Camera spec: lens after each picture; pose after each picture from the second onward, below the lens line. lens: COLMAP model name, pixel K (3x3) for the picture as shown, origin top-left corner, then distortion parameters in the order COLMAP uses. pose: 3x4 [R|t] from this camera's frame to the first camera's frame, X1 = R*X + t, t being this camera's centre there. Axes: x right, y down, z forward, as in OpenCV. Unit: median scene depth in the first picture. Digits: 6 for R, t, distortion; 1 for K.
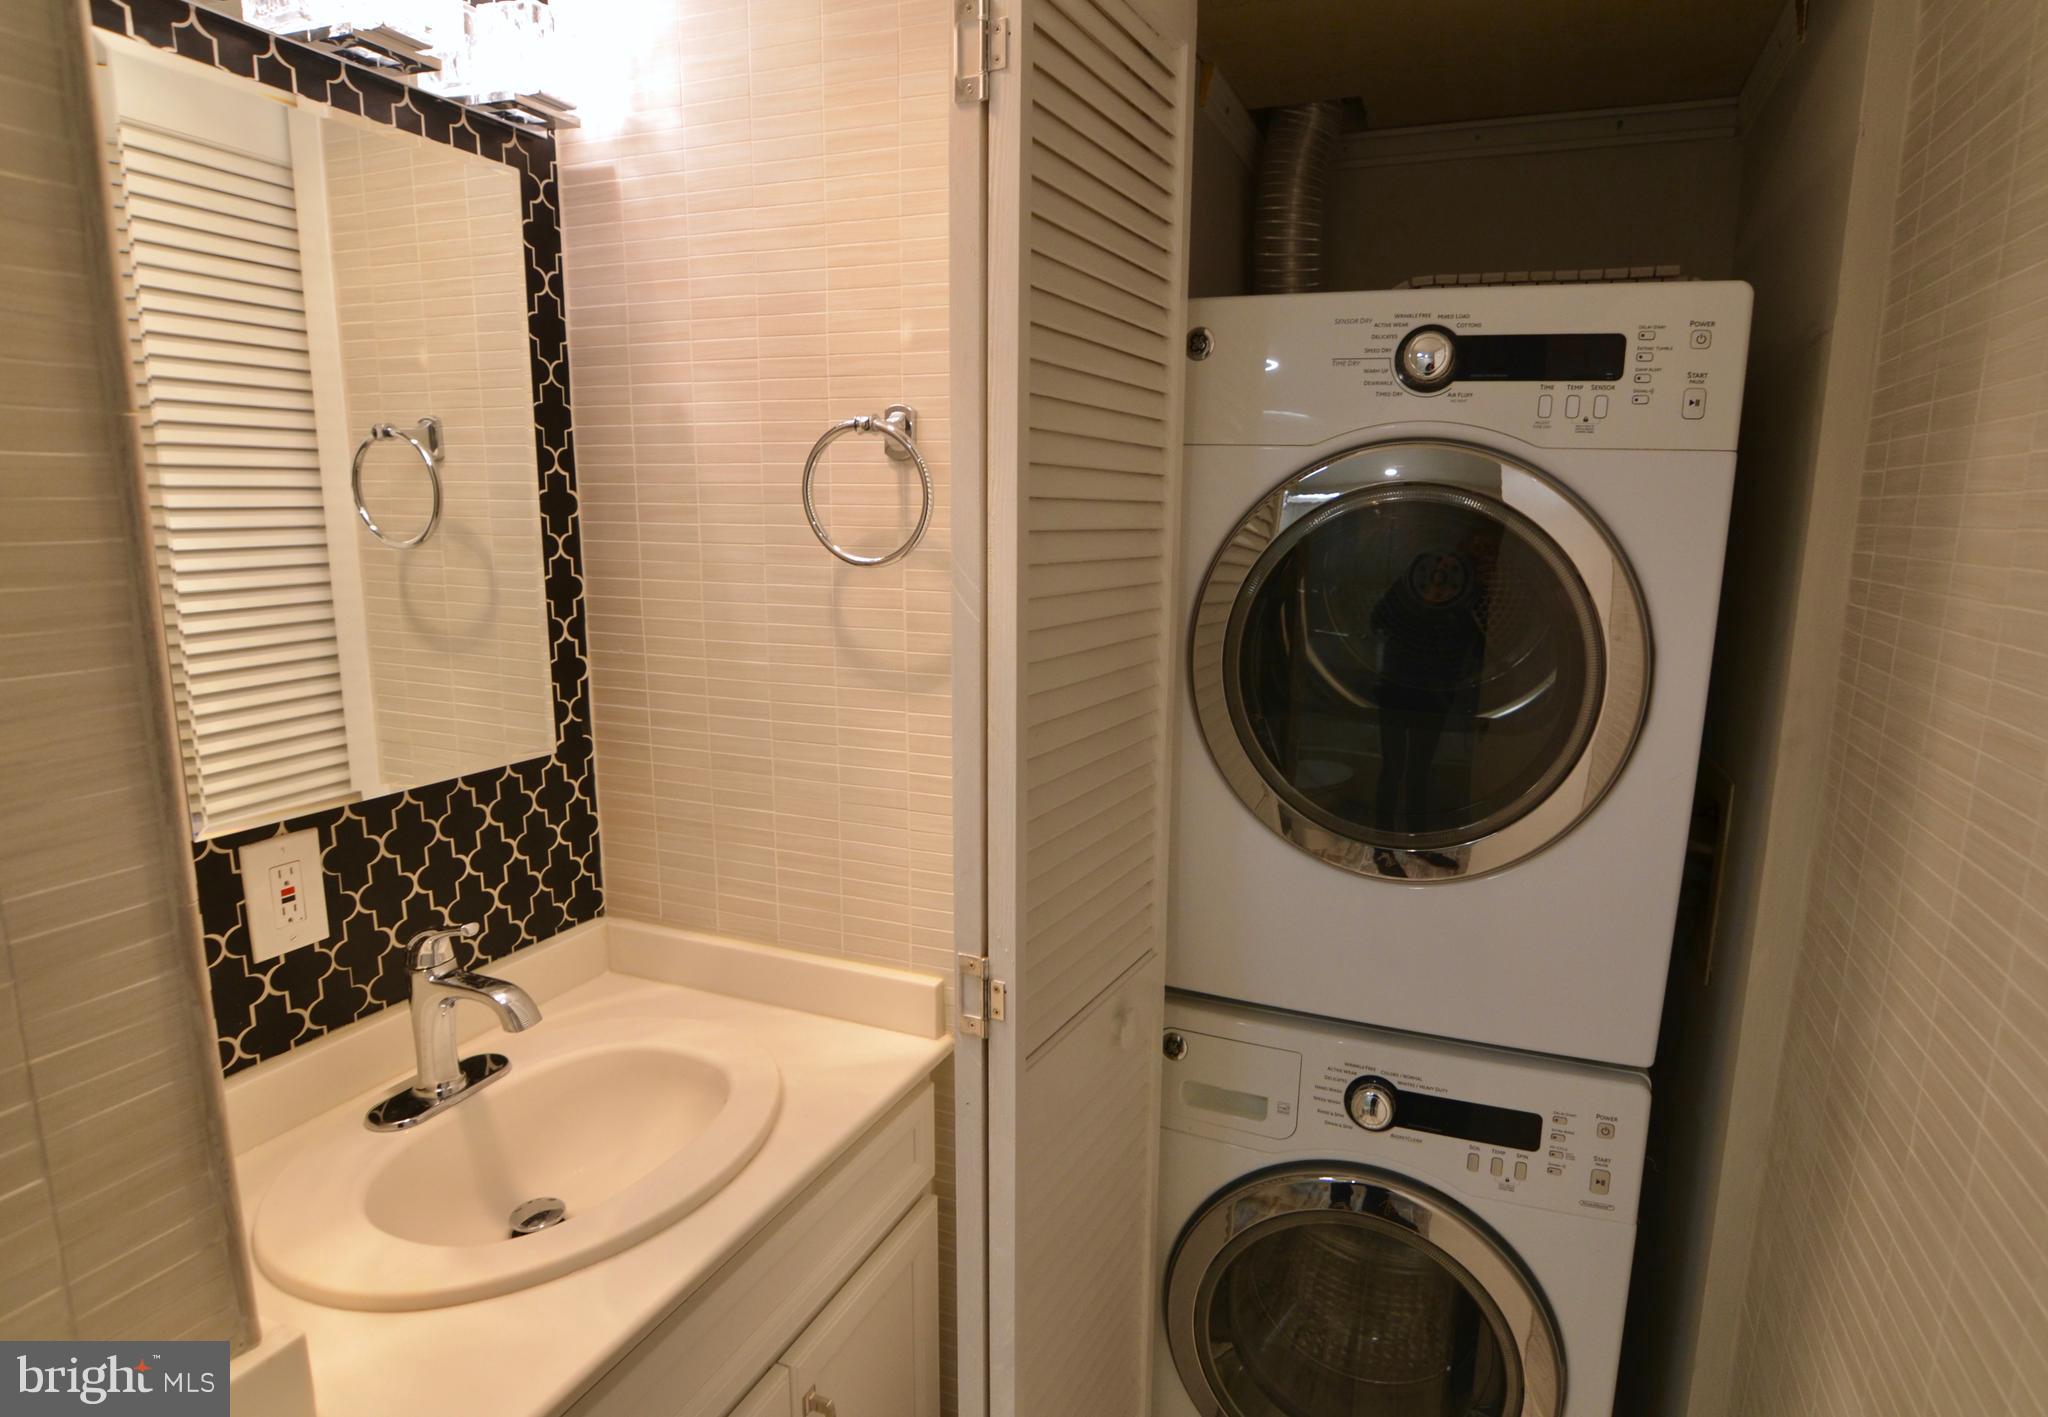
lens RADIAL K [[1105.4, 0, 1069.9], [0, 1105.4, 708.0], [0, 0, 1]] dist [-0.028286, 0.002265]
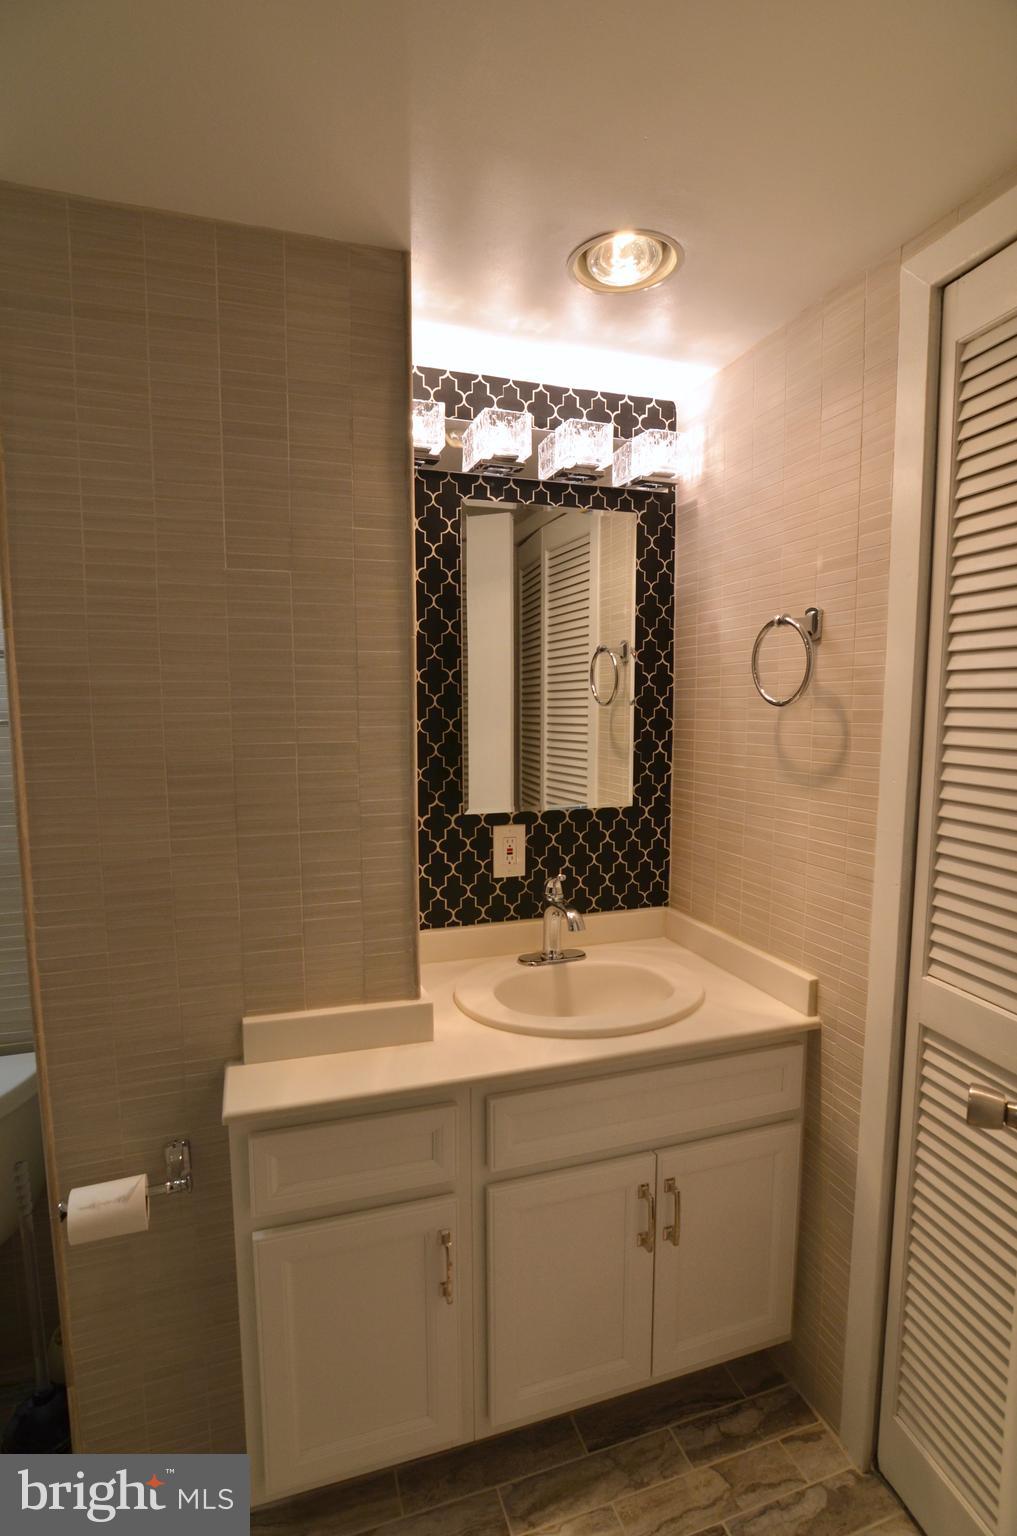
lens RADIAL K [[741.3, 0, 490.4], [0, 741.3, 777.1], [0, 0, 1]] dist [-0.029288, 0.009114]
pose [[0.625188, 0.056536, -0.778424, 0.368755], [-0.123921, 0.991911, -0.027485, 0.054623], [0.770574, 0.113647, 0.627137, -0.010339]]
